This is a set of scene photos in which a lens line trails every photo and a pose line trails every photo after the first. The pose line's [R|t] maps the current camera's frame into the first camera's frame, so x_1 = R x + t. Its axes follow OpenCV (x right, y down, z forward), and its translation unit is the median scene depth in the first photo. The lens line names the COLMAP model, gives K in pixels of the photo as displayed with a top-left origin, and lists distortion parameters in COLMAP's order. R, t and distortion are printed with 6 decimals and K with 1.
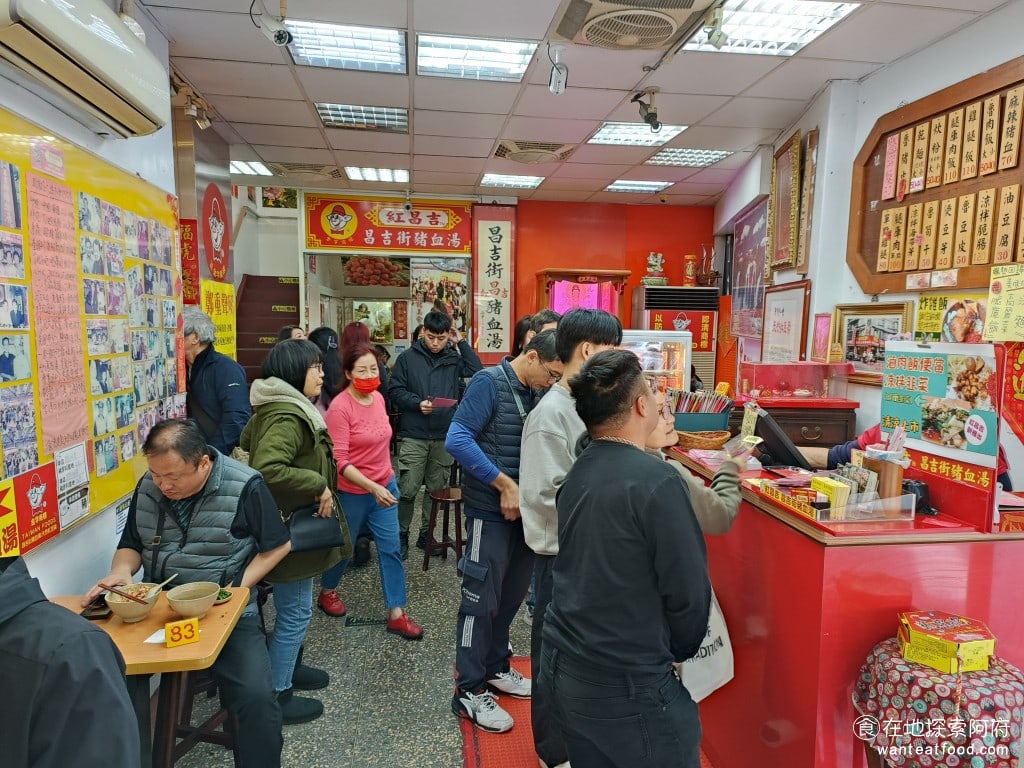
lens RADIAL K [[676.5, 0, 512.0], [0, 676.5, 384.0], [0, 0, 1]] dist [0.073253, -0.048106]
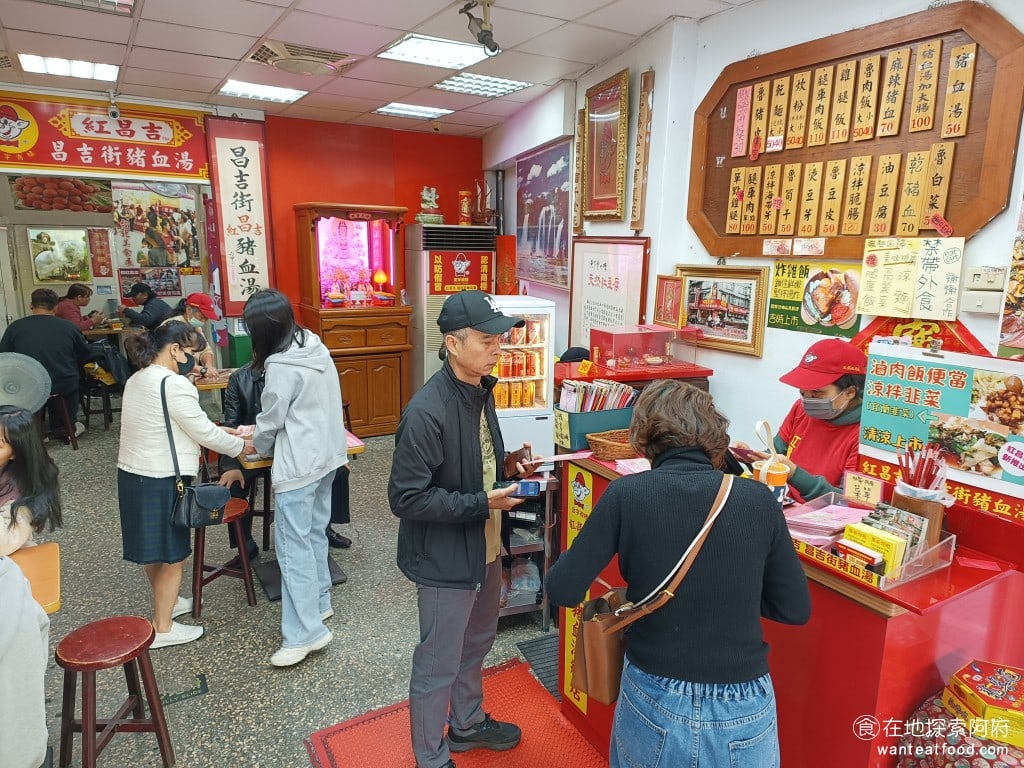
lens RADIAL K [[676.5, 0, 512.0], [0, 676.5, 384.0], [0, 0, 1]] dist [0.073253, -0.048106]
pose [[0.927219, -0.076207, 0.366686, -0.111751], [0.036954, 0.992918, 0.112910, -0.069896], [-0.372693, -0.091141, 0.923468, 0.200002]]
